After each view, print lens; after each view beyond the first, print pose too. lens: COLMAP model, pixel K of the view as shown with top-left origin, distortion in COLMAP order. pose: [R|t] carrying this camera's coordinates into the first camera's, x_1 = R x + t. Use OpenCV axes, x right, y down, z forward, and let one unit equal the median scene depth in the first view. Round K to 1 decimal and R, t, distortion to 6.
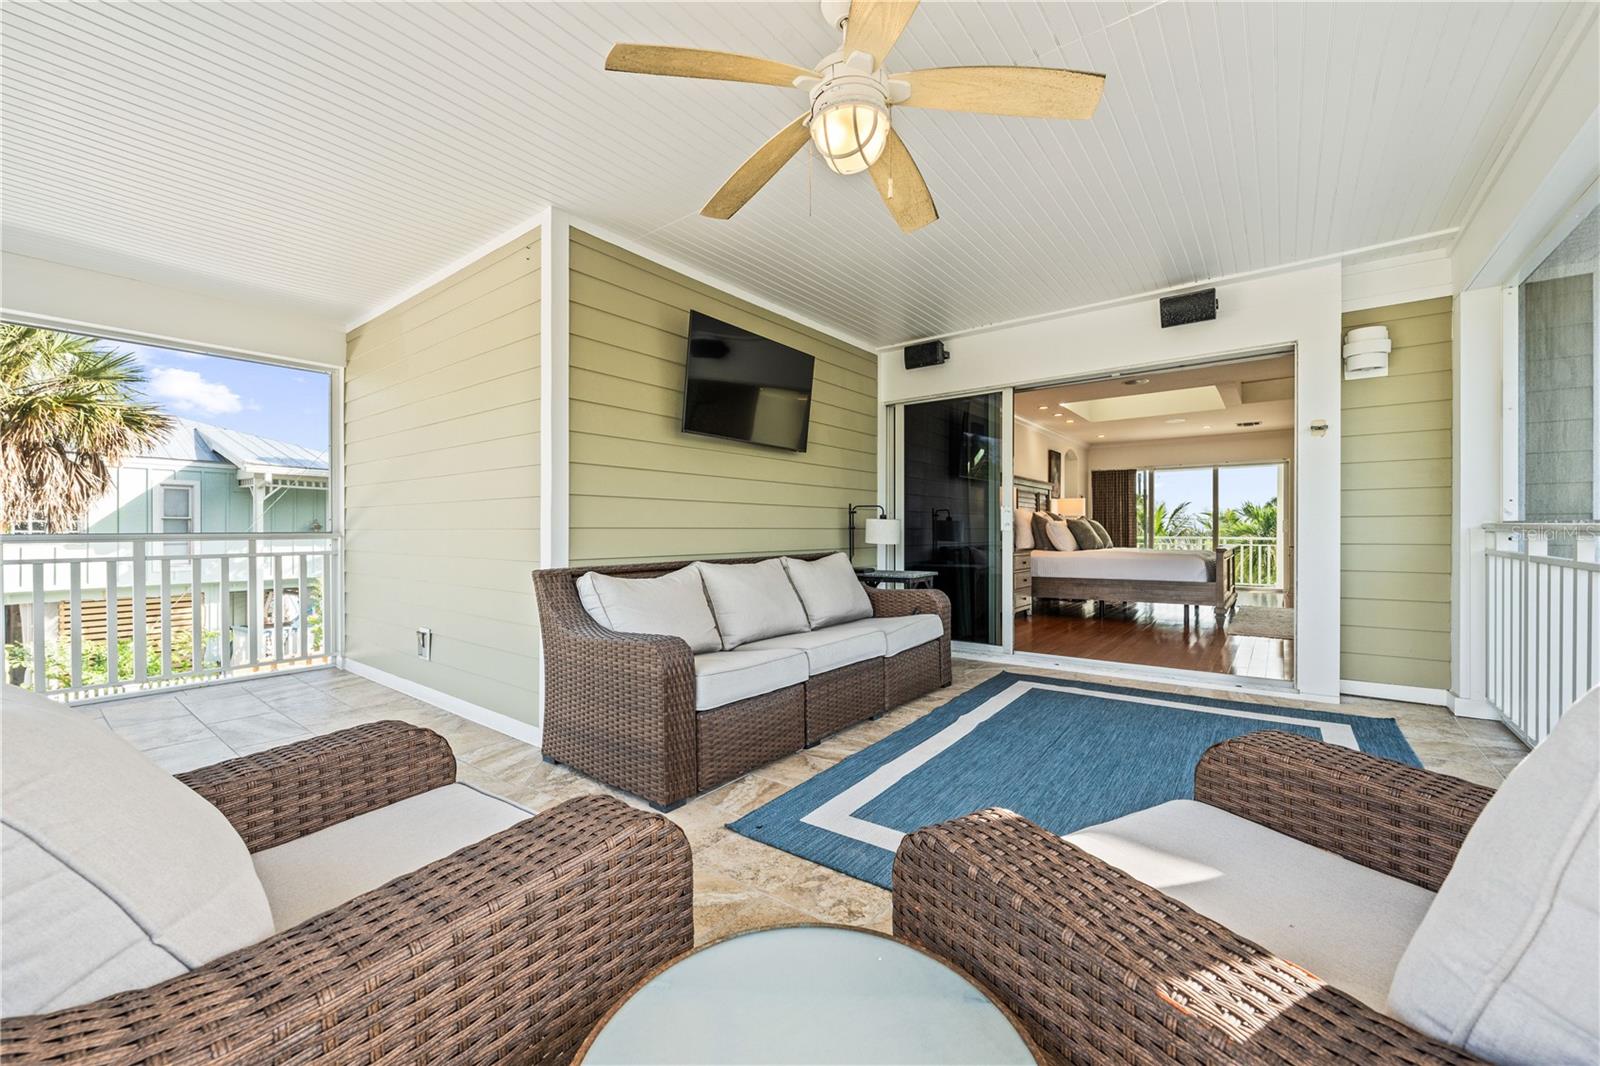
lens RADIAL K [[636.3, 0, 800.0], [0, 636.3, 533.0], [0, 0, 1]] dist [0.000397, 0.000026]
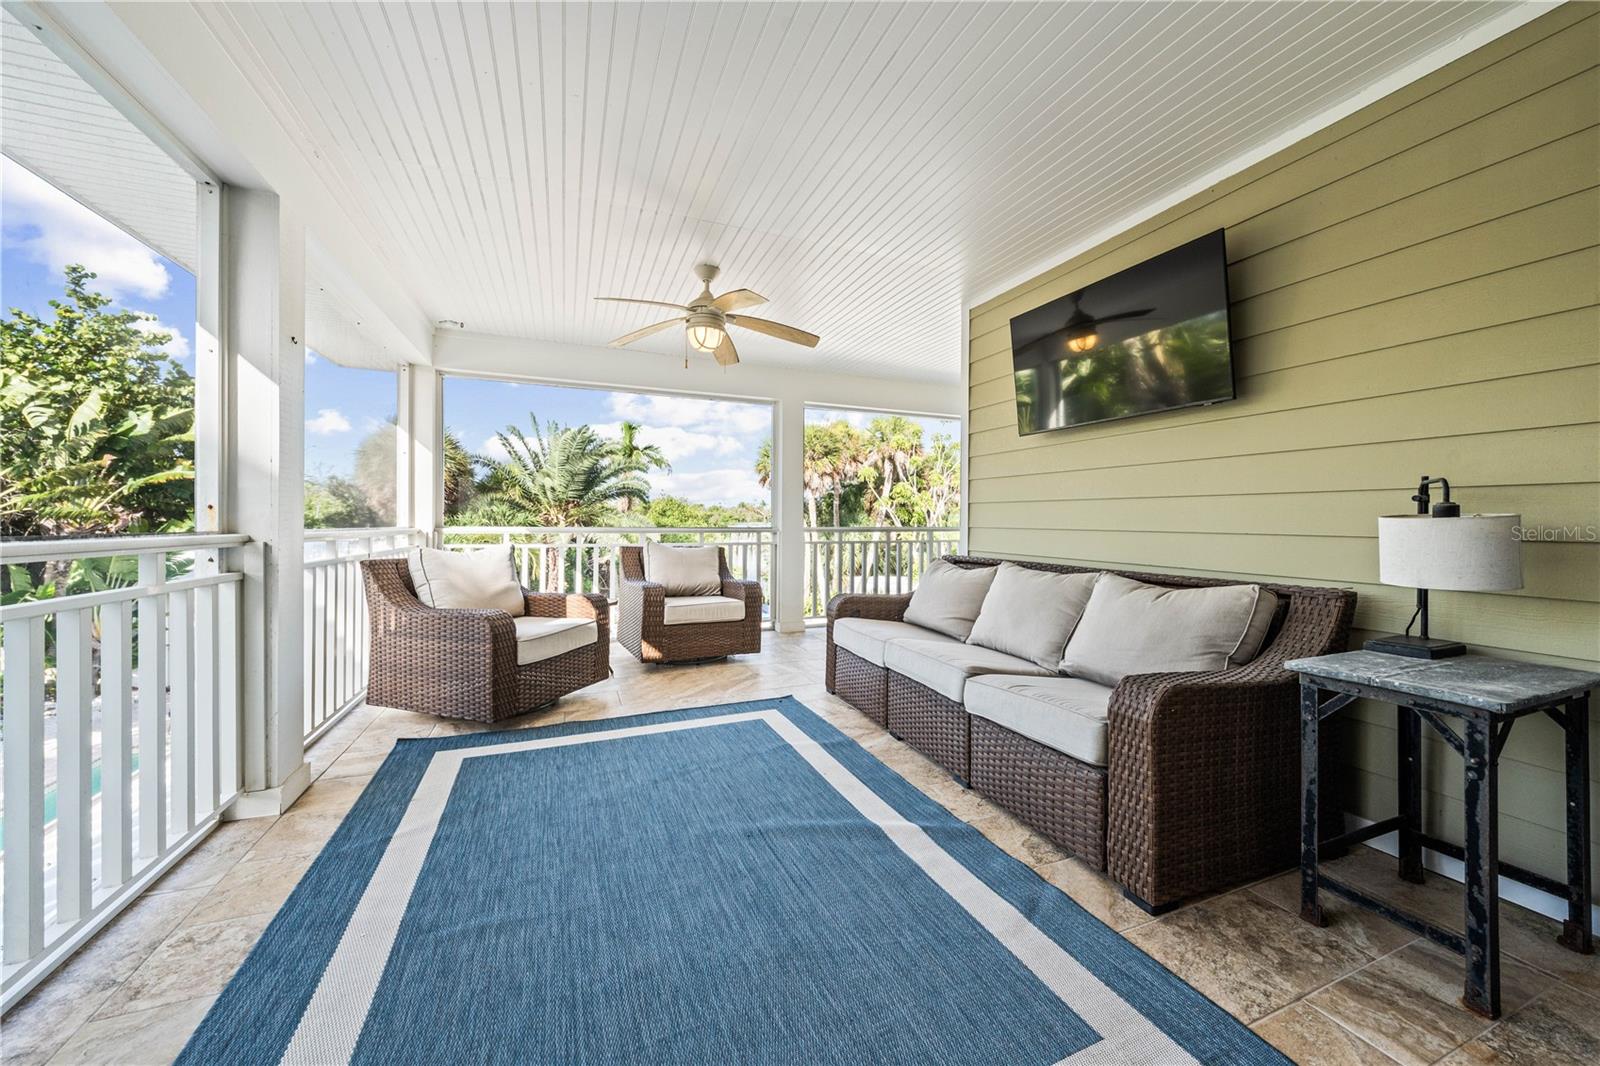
lens RADIAL K [[610.8, 0, 816.7], [0, 610.8, 522.7], [0, 0, 1]] dist [0.000648, -0.000021]
pose [[-0.506395, 0.003189, -0.862296, 0.944036], [-0.008222, 0.999930, 0.008526, -0.028113], [0.862263, 0.011407, -0.506333, 1.375049]]
